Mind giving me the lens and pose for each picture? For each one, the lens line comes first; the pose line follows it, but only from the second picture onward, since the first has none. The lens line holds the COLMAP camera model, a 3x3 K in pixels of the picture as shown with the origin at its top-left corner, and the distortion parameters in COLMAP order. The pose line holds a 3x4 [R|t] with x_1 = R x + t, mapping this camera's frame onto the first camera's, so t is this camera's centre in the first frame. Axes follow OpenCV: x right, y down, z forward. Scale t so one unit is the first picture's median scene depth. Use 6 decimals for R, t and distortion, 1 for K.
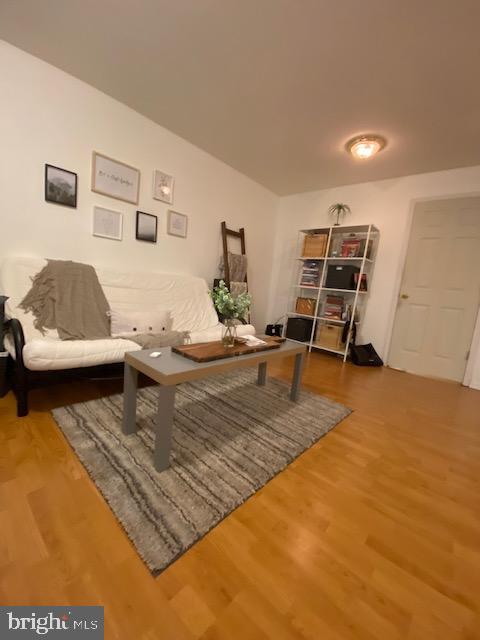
lens RADIAL K [[257.9, 0, 240.0], [0, 257.9, 320.0], [0, 0, 1]] dist [0.000130, -0.000145]
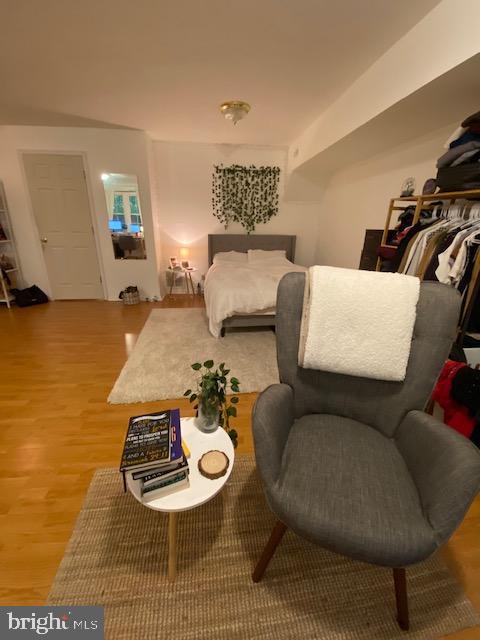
lens RADIAL K [[264.9, 0, 240.0], [0, 264.9, 320.0], [0, 0, 1]] dist [0.021145, -0.000139]
pose [[0.692213, -0.327642, 0.643034, 0.348174], [0.145783, 0.936119, 0.320045, -0.015903], [-0.706816, -0.127796, 0.695758, -0.570857]]
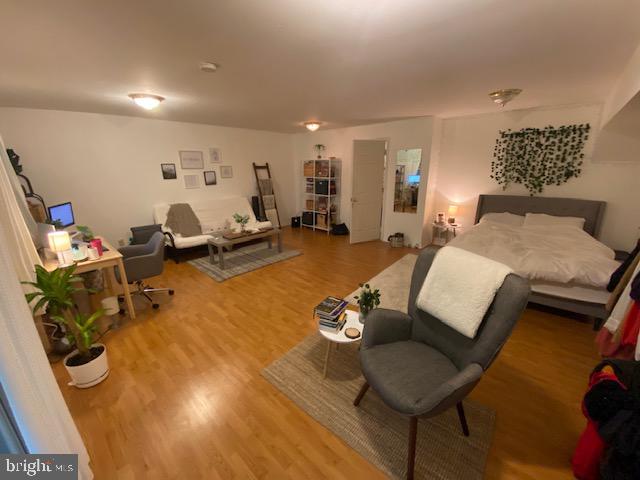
lens RADIAL K [[257.9, 0, 320.0], [0, 257.9, 240.0], [0, 0, 1]] dist [0.000130, -0.000145]
pose [[0.993947, -0.103448, -0.036984, 0.432602], [0.107584, 0.984712, 0.136995, -0.060612], [0.022247, -0.140145, 0.989881, -0.871544]]
